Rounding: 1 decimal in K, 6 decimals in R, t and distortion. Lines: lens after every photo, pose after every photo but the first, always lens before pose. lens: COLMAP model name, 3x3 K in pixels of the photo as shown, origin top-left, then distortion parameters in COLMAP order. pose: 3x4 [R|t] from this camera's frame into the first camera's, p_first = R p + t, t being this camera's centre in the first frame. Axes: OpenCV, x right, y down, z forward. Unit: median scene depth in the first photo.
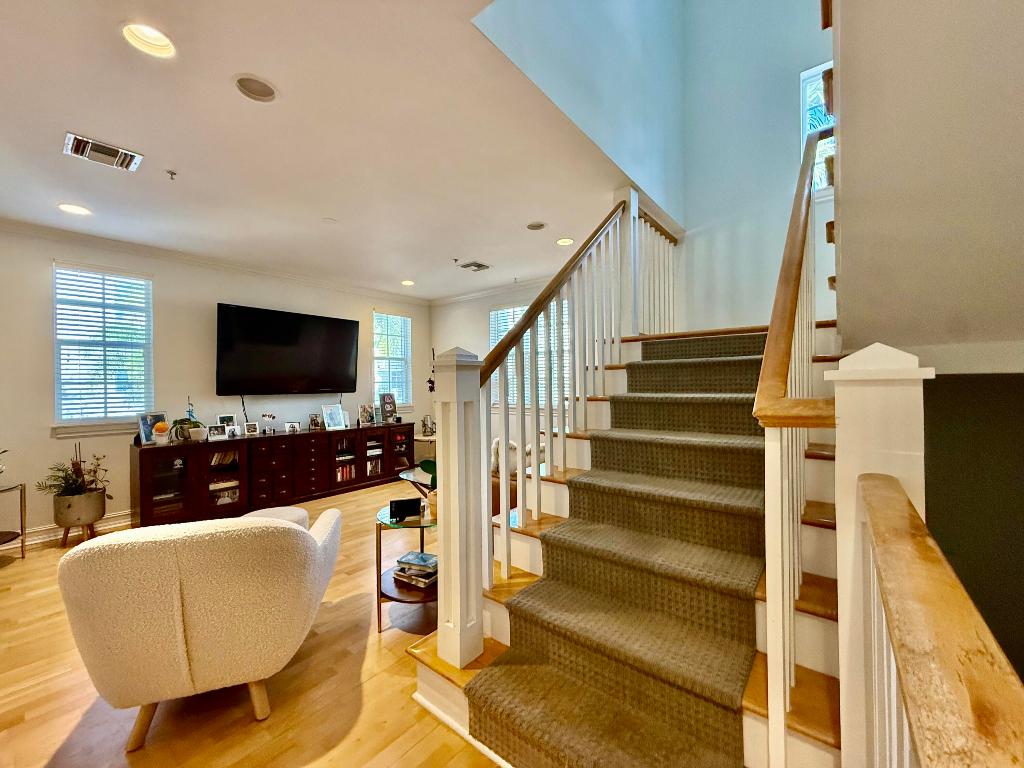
lens RADIAL K [[409.2, 0, 512.3], [0, 409.2, 385.2], [0, 0, 1]] dist [0.001521, 0.000184]
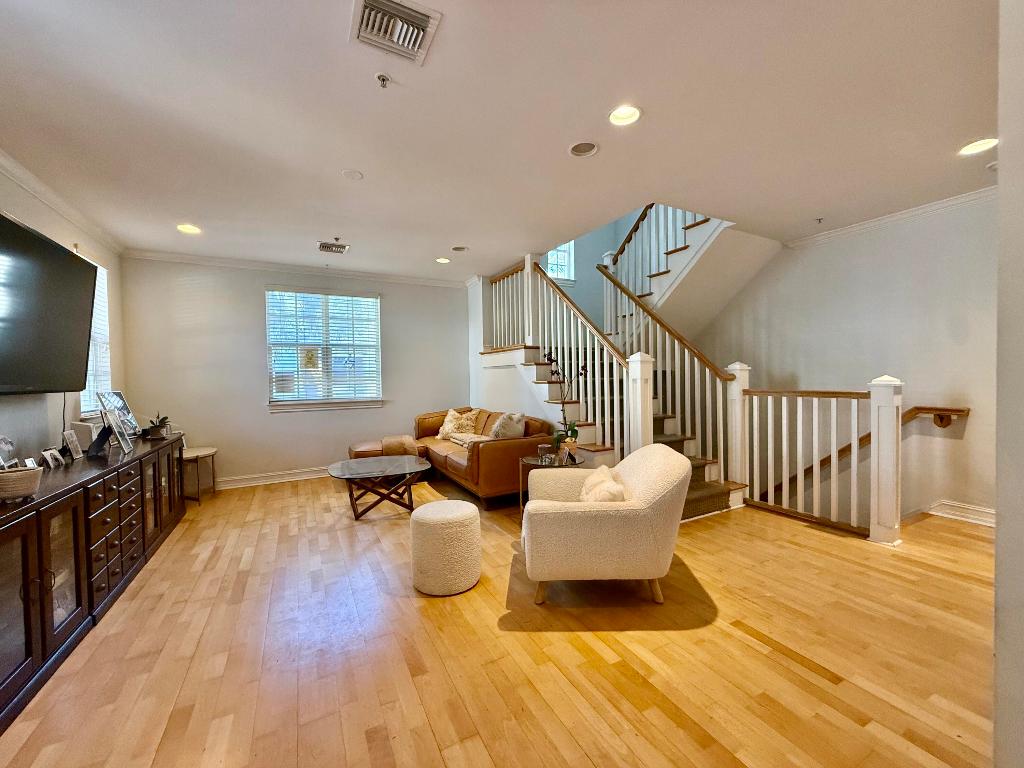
lens RADIAL K [[409.2, 0, 512.3], [0, 409.2, 385.2], [0, 0, 1]] dist [0.001521, 0.000184]
pose [[0.391881, -0.013744, 0.919913, -0.823154], [0.009145, 0.999897, 0.011043, 0.011807], [-0.919971, 0.004085, 0.391966, 0.291321]]
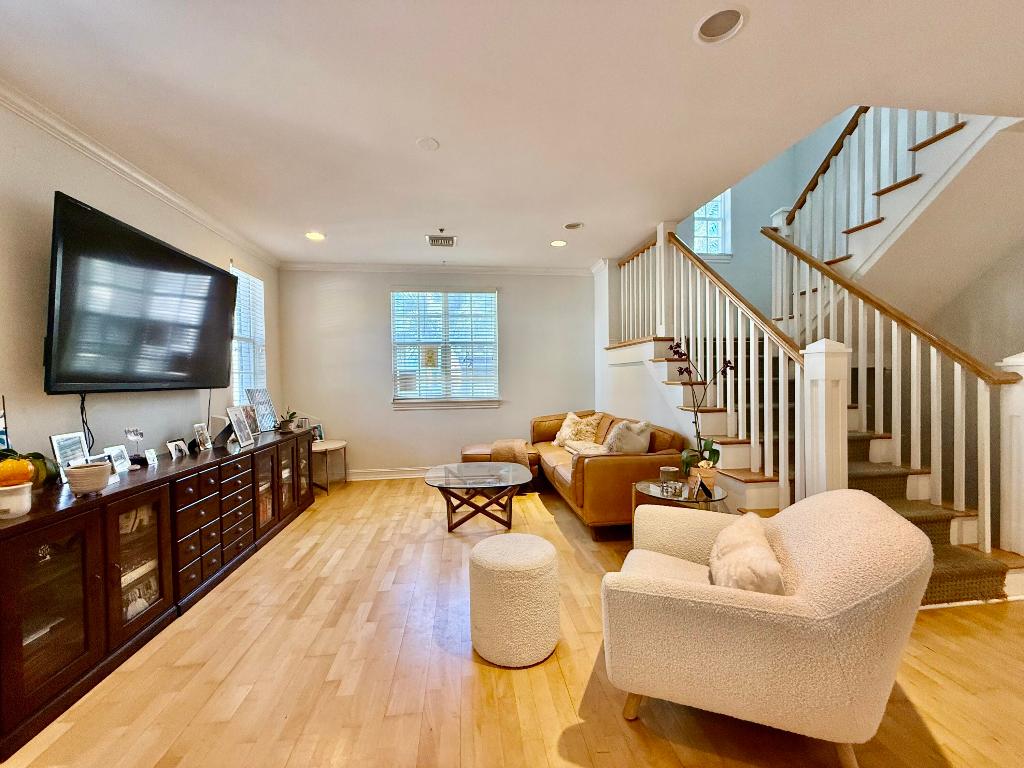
lens RADIAL K [[409.2, 0, 512.3], [0, 409.2, 385.2], [0, 0, 1]] dist [0.001521, 0.000184]
pose [[0.694138, -0.010809, 0.719761, -0.656122], [0.002853, 0.999921, 0.012264, 0.009875], [-0.719836, -0.006460, 0.694114, 0.298104]]
